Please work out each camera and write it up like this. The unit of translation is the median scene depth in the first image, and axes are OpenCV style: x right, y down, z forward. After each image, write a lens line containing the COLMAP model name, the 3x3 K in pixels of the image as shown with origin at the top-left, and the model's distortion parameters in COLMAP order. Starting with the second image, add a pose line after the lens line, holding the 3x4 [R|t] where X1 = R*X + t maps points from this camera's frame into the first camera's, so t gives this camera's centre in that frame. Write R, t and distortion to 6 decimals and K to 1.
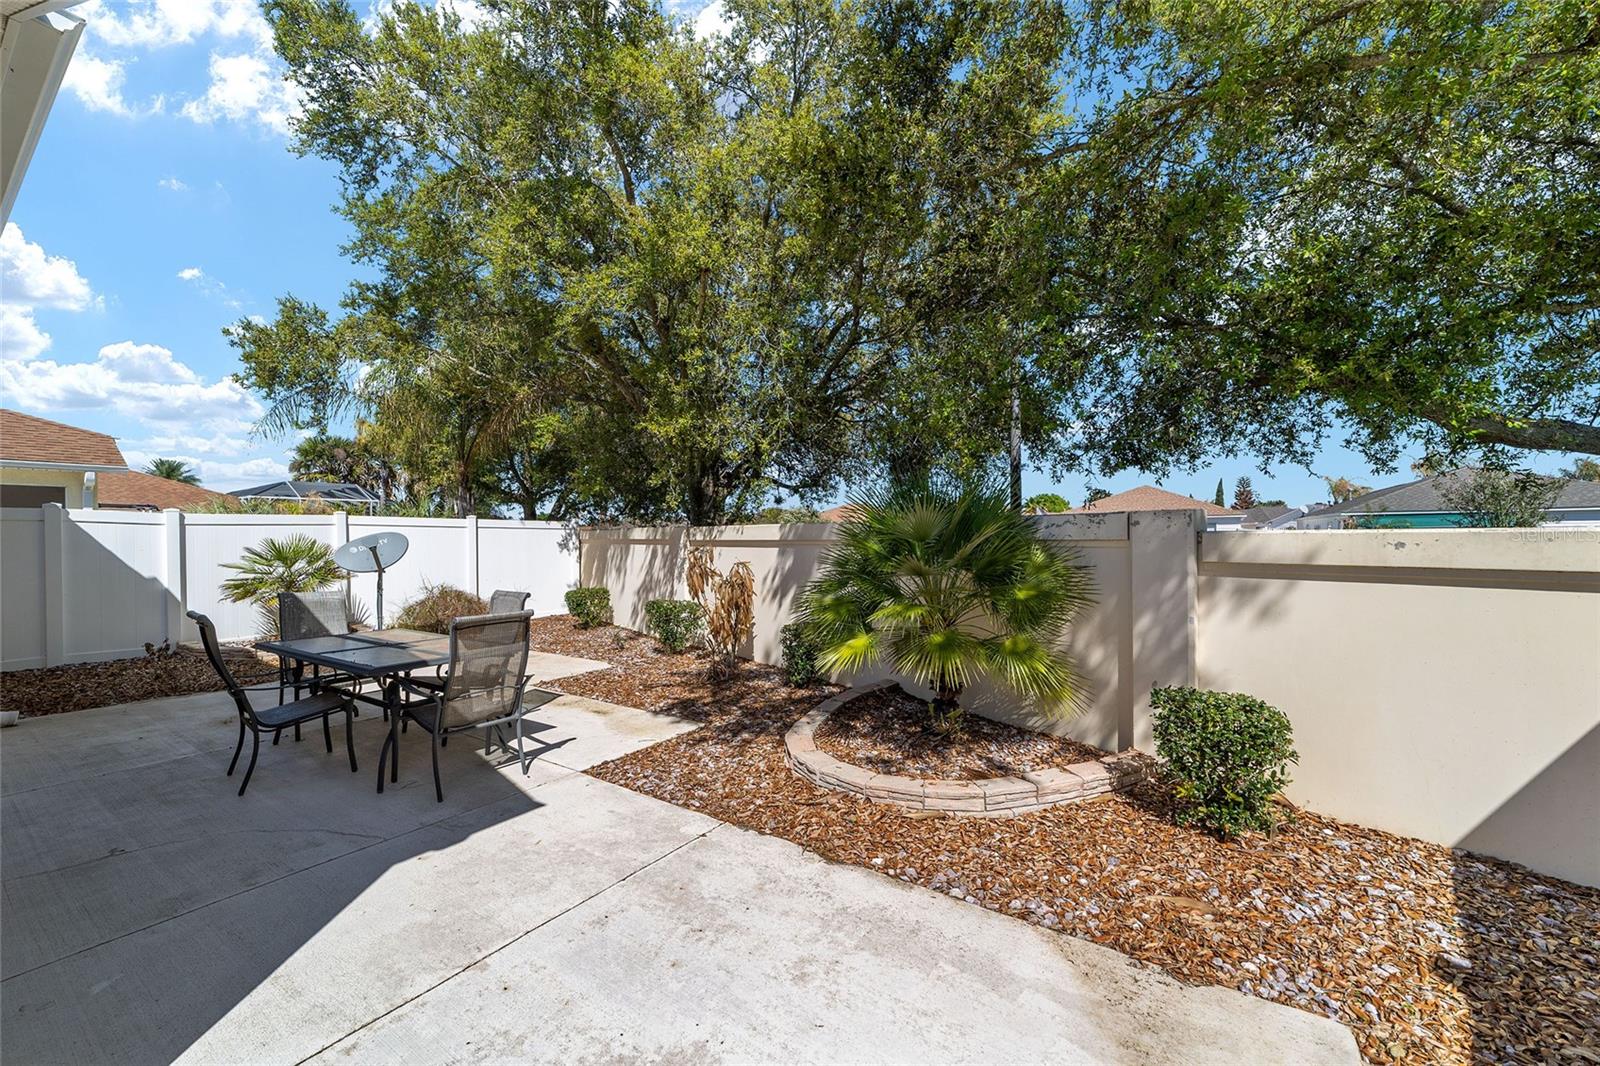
lens RADIAL K [[616.3, 0, 797.7], [0, 616.3, 538.6], [0, 0, 1]] dist [0.001927, 0.000340]
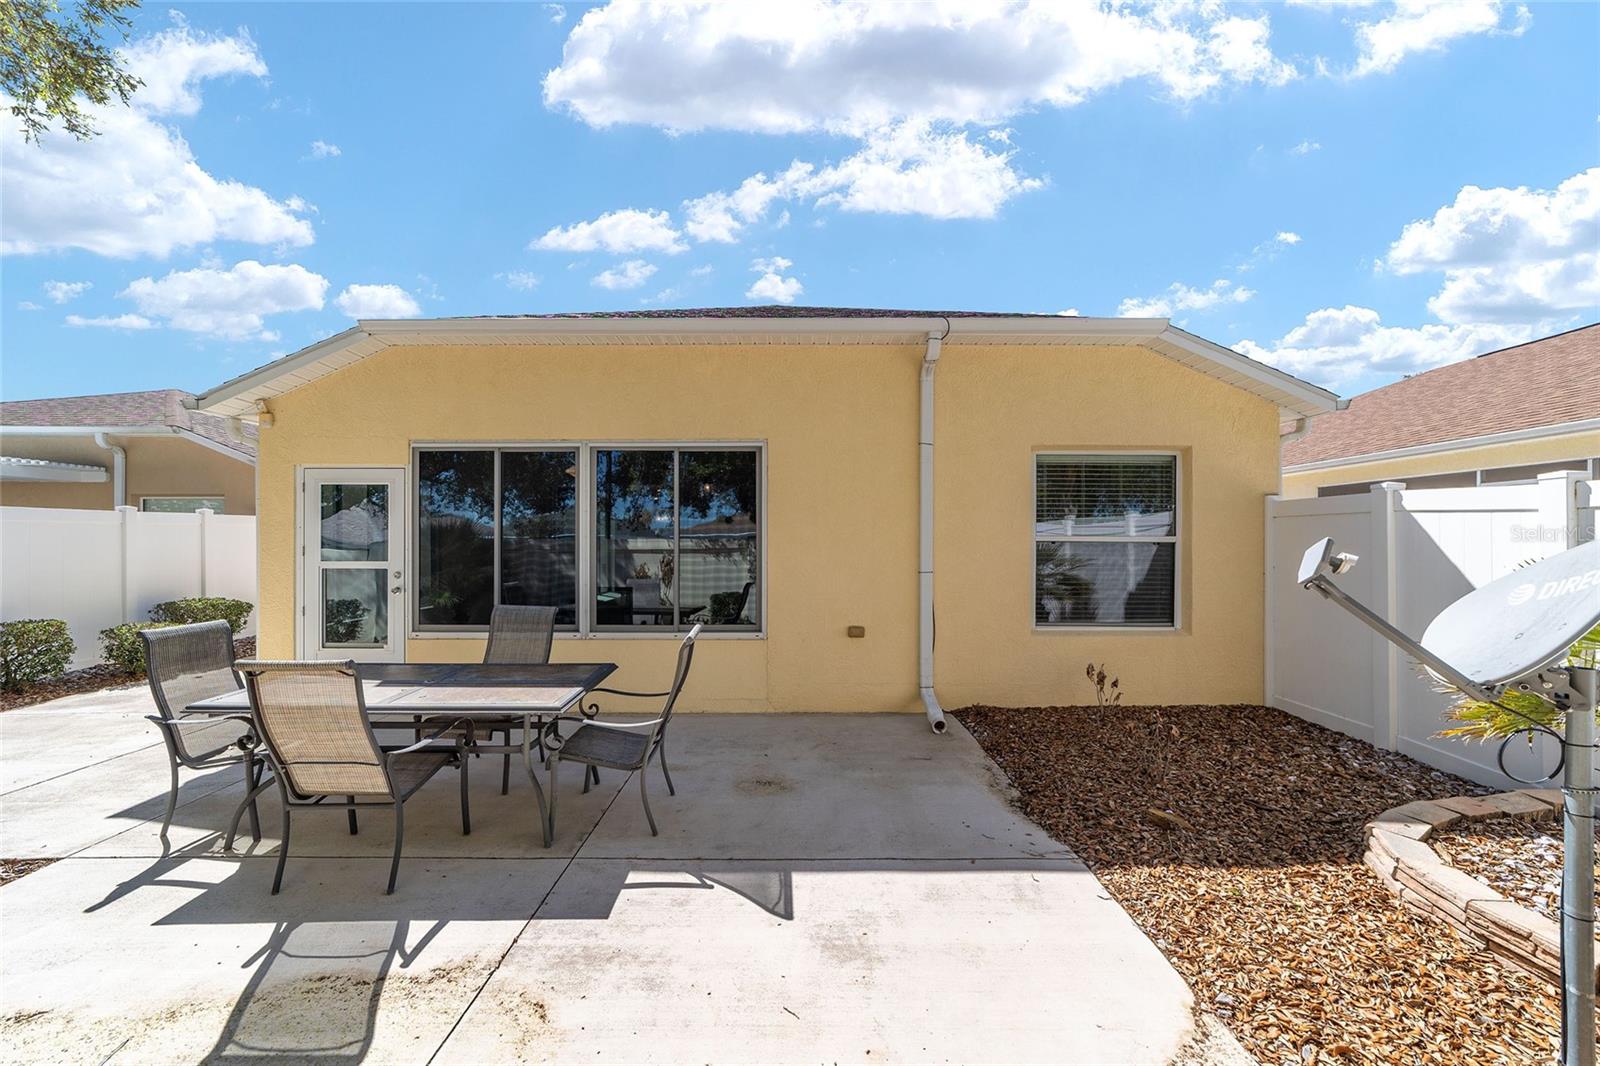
lens RADIAL K [[616.3, 0, 799.5], [0, 616.3, 539.3], [0, 0, 1]] dist [0.001927, 0.000340]
pose [[-0.833053, 0.001551, -0.553191, -0.611672], [0.003955, 0.999987, -0.003152, -0.003631], [0.553179, -0.004814, -0.833049, 1.897907]]
